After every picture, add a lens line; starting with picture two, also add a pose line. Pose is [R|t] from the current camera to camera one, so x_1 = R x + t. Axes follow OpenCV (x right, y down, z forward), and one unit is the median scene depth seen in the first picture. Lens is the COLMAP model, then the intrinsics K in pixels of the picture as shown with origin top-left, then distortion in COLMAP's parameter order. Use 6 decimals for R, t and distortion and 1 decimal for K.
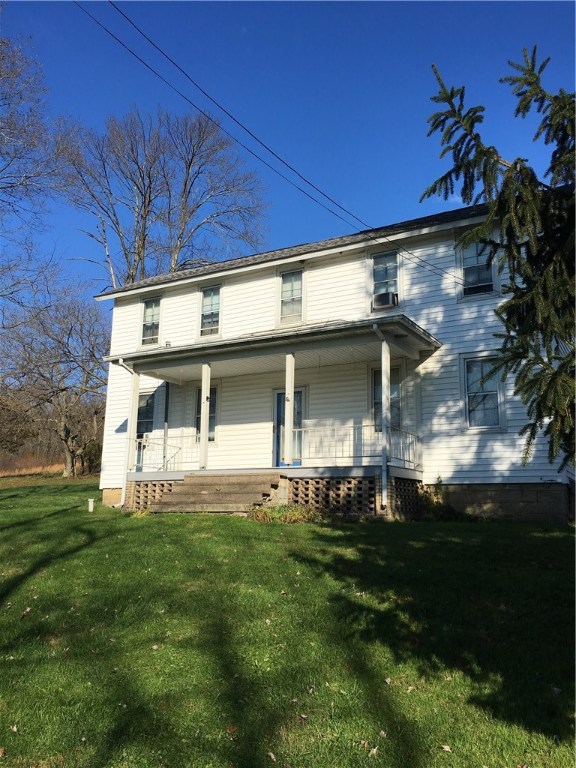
lens RADIAL K [[648.5, 0, 288.4], [0, 648.5, 385.7], [0, 0, 1]] dist [0.046613, -0.061803]
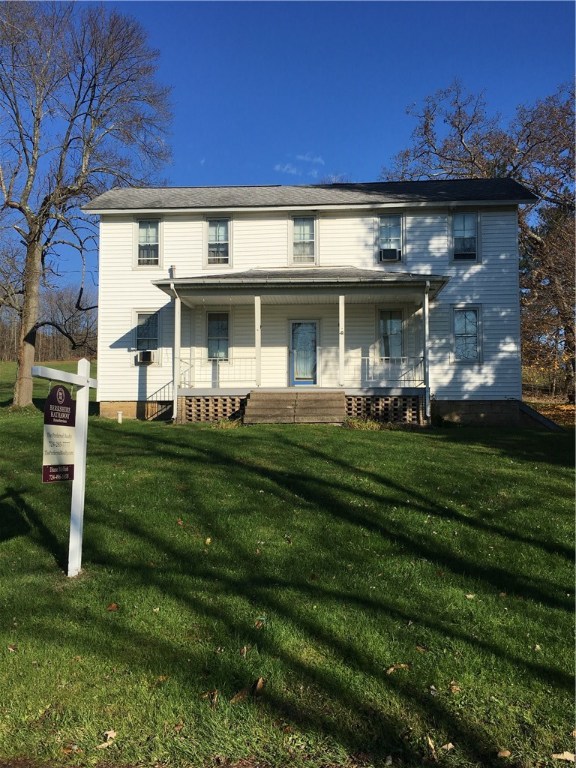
lens RADIAL K [[648.5, 0, 288.9], [0, 648.5, 382.4], [0, 0, 1]] dist [0.046613, -0.061803]
pose [[0.902691, 0.013647, 0.430074, -0.562943], [-0.073245, 0.989783, 0.122327, -0.026794], [-0.424011, -0.141924, 0.894468, -0.071560]]
